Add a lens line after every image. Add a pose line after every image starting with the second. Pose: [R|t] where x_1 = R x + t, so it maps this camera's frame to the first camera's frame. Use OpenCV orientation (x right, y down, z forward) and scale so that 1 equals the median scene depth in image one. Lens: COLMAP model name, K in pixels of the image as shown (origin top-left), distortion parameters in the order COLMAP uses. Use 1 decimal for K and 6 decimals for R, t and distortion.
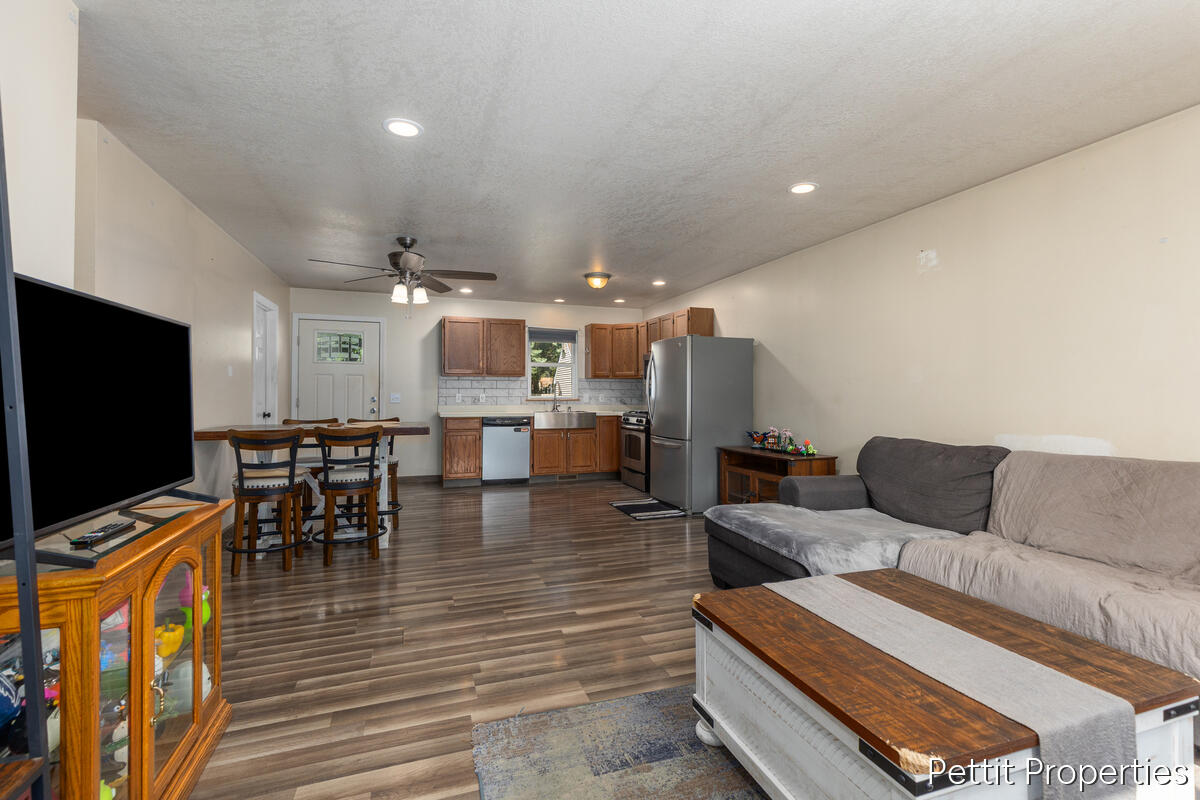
lens RADIAL K [[541.1, 0, 599.6], [0, 541.1, 388.3], [0, 0, 1]] dist [0.000590, -0.000089]
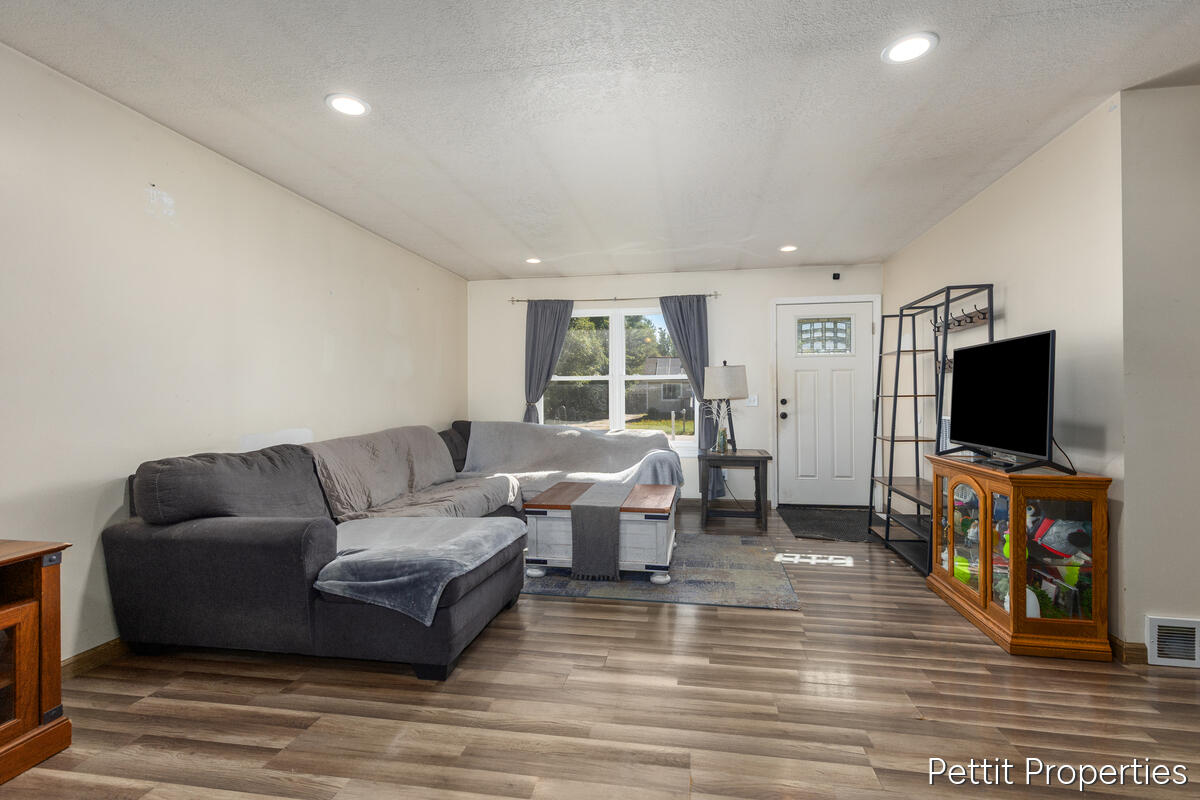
lens RADIAL K [[541.1, 0, 604.8], [0, 541.1, 398.1], [0, 0, 1]] dist [0.000590, -0.000089]
pose [[-0.876361, 0.001012, 0.481653, -0.328094], [-0.002001, 0.999982, -0.005743, 0.027556], [-0.481650, -0.005997, -0.876343, 1.771018]]
